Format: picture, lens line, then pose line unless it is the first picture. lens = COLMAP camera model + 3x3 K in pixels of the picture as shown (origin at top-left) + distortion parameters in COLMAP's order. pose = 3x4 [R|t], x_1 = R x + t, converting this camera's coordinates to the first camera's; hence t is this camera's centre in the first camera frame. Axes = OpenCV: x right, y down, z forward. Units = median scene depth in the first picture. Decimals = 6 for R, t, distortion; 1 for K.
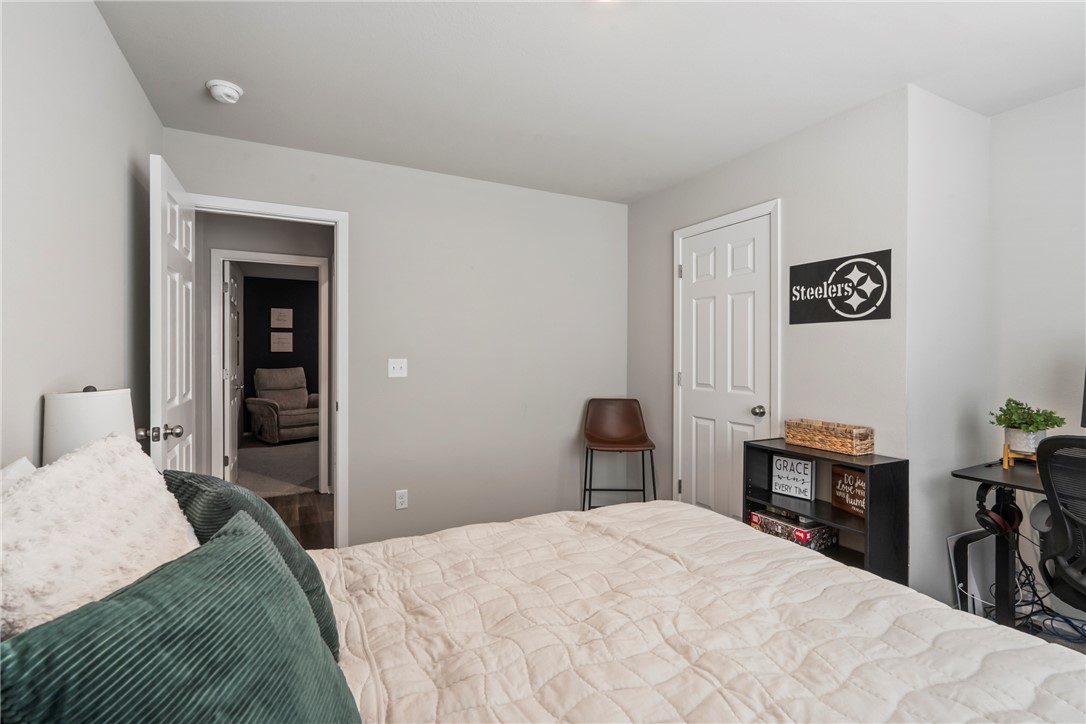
lens RADIAL K [[495.1, 0, 542.2], [0, 495.1, 358.7], [0, 0, 1]] dist [-0.003165, -0.000379]
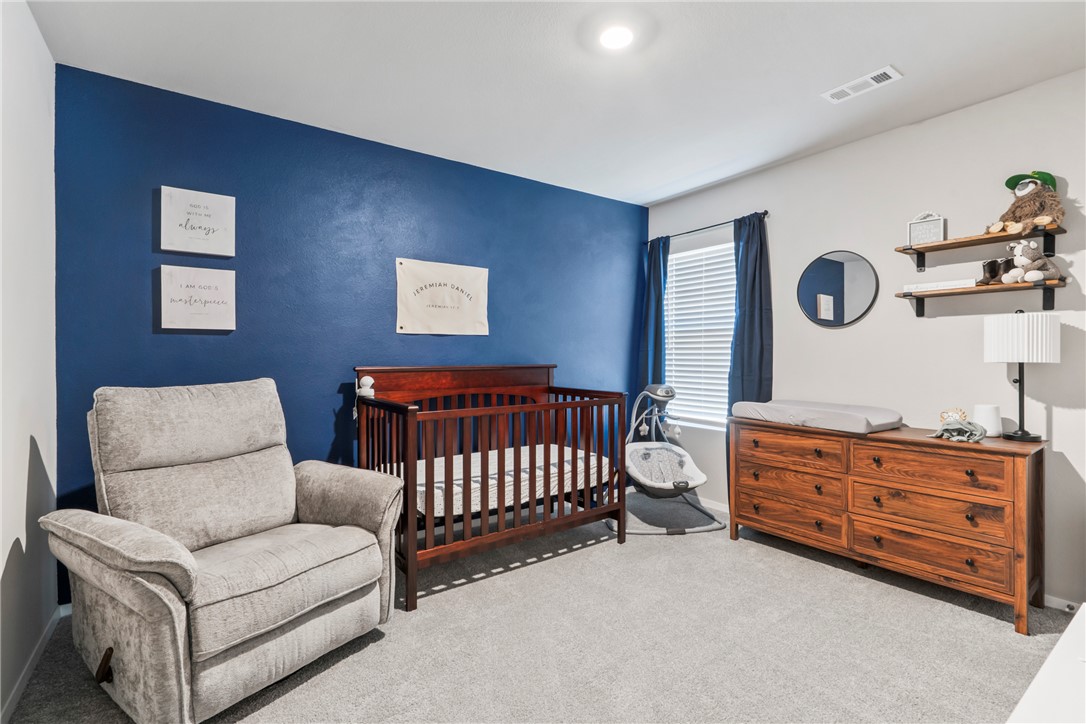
lens RADIAL K [[495.1, 0, 542.2], [0, 495.1, 358.7], [0, 0, 1]] dist [-0.003165, -0.000379]
pose [[0.989295, -0.001222, 0.145926, -0.305936], [0.002520, 0.999959, -0.008708, 0.006980], [-0.145910, 0.008982, 0.989257, 0.564571]]
